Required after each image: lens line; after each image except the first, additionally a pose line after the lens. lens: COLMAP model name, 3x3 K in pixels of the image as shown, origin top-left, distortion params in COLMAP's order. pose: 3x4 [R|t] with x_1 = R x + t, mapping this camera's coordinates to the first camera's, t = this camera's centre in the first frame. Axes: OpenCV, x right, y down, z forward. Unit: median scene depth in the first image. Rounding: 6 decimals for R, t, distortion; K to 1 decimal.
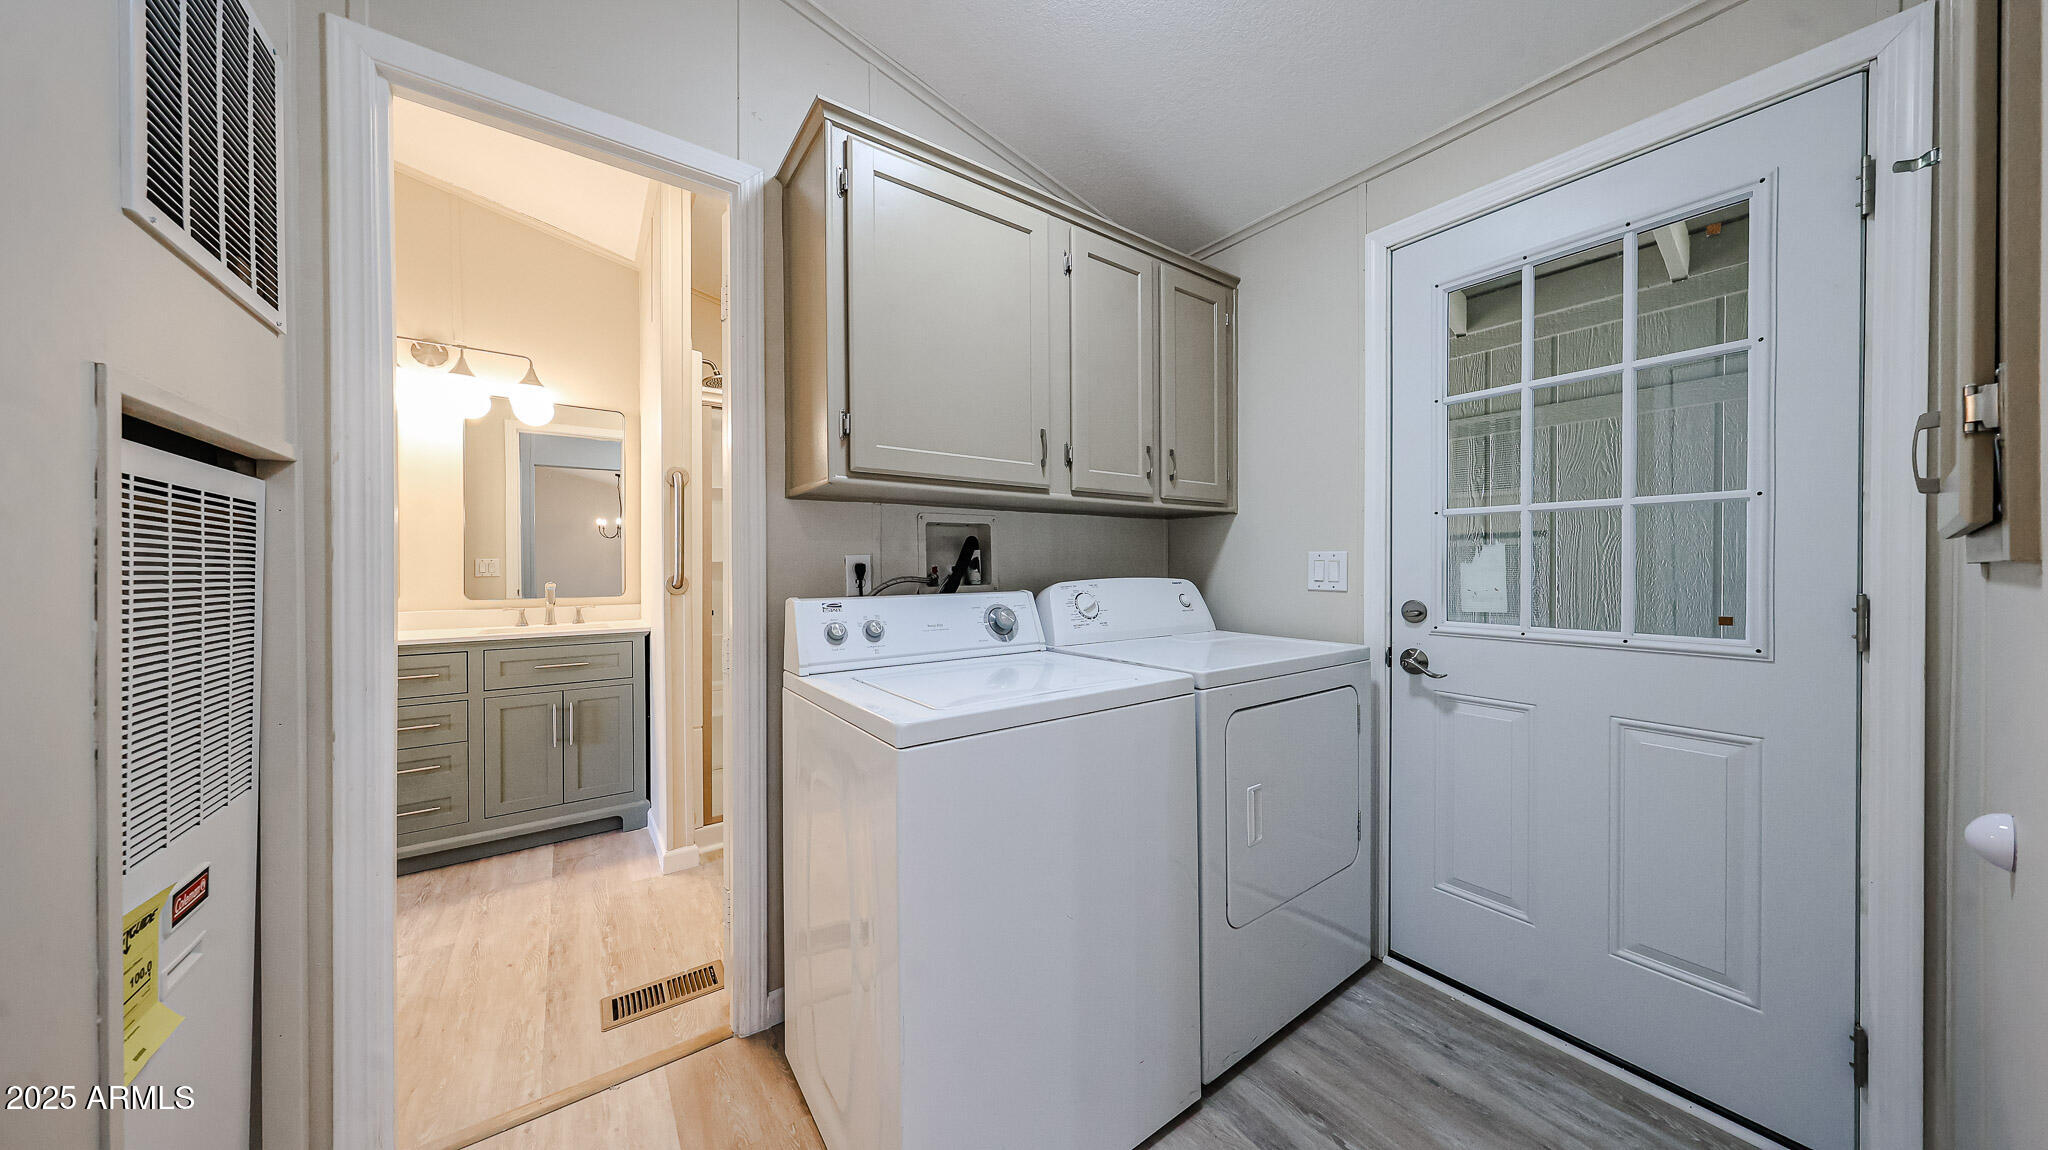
lens RADIAL K [[631.4, 0, 1020.3], [0, 631.4, 568.2], [0, 0, 1]] dist [0.007557, 0.000016]
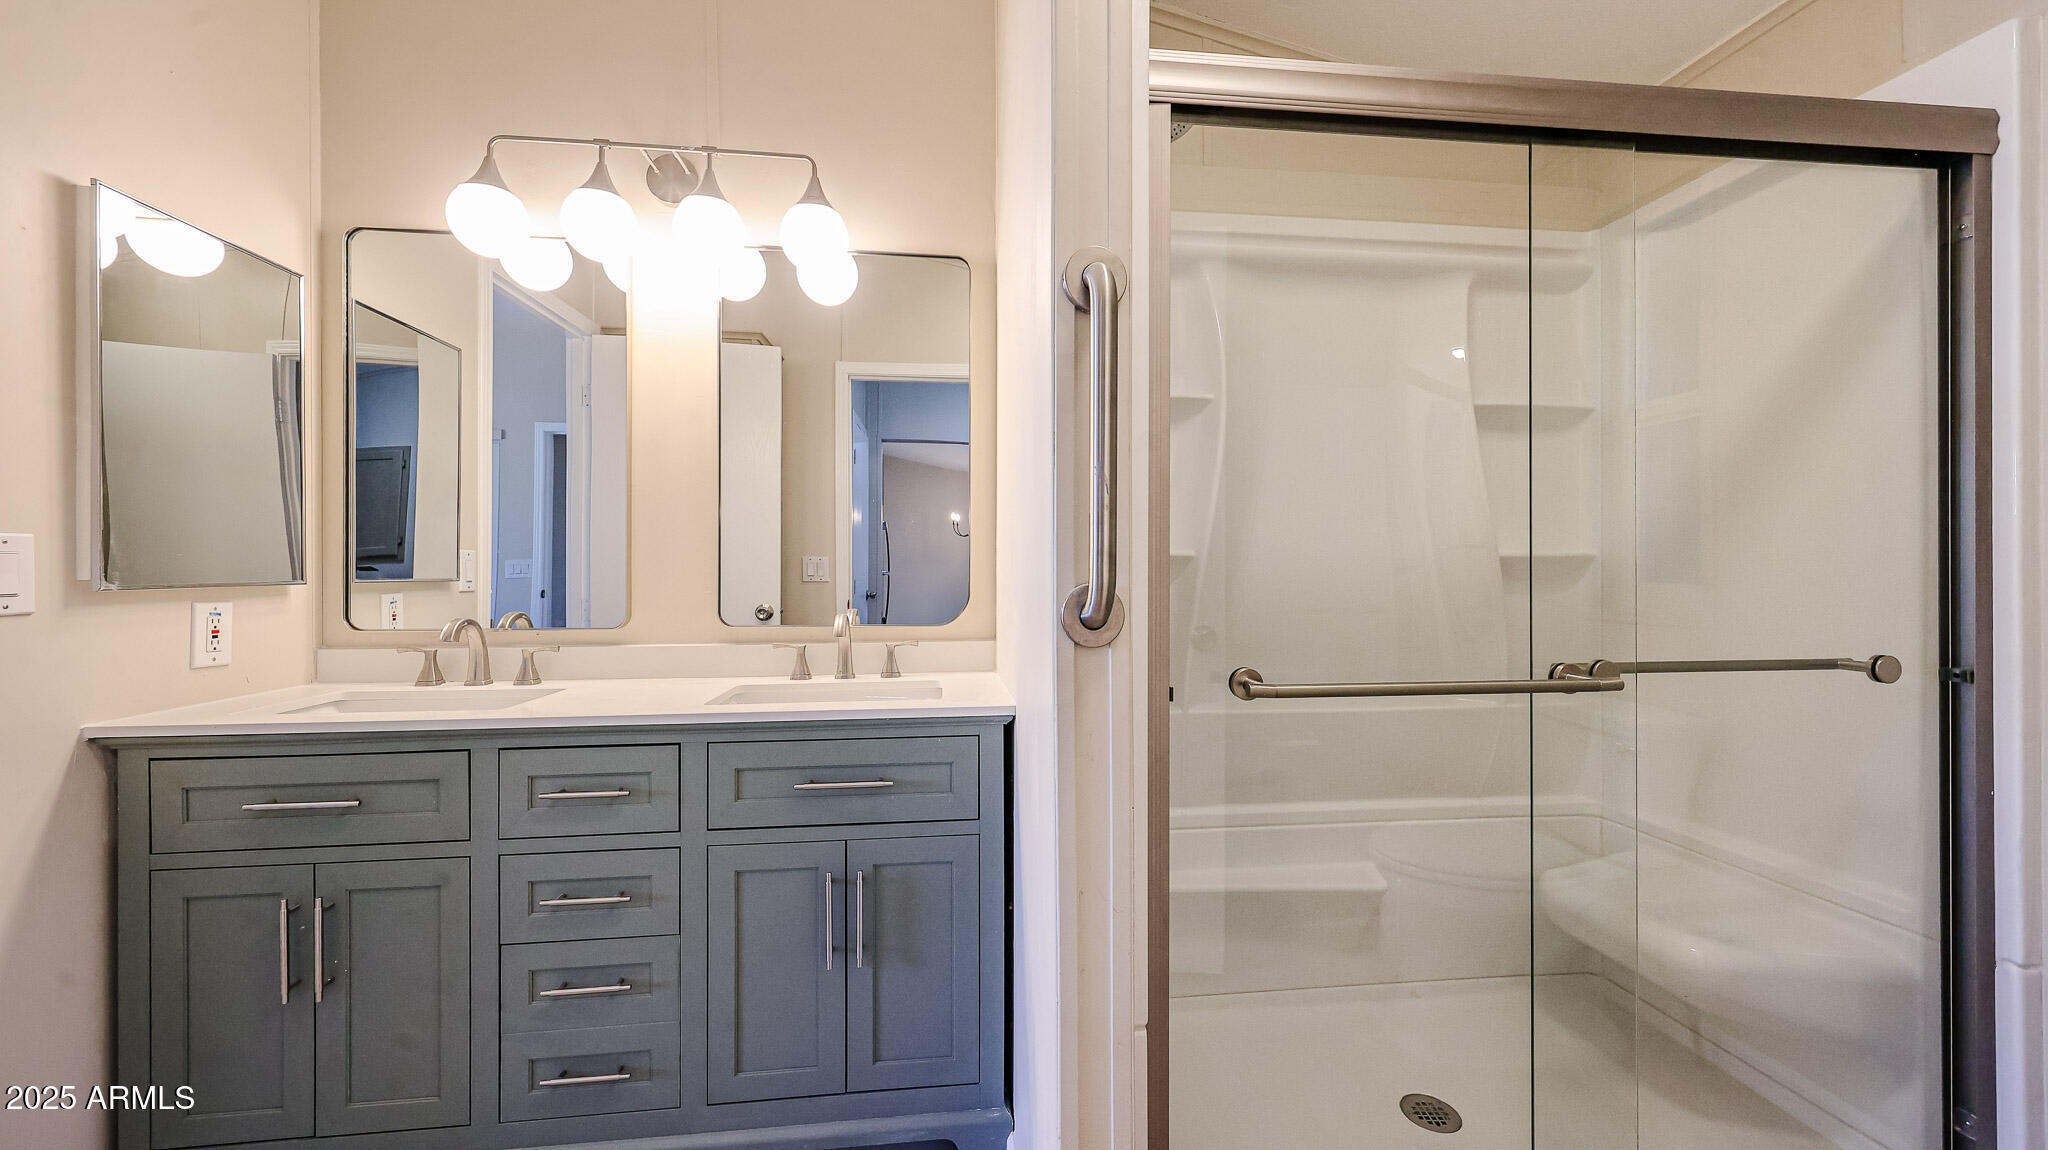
lens RADIAL K [[739.9, 0, 1012.8], [0, 739.9, 566.6], [0, 0, 1]] dist [-0.000490, -0.000598]
pose [[0.870046, 0.001898, -0.492968, -0.361759], [-0.006857, 0.999942, -0.008251, 0.003316], [0.492924, 0.010559, 0.870009, 0.601006]]
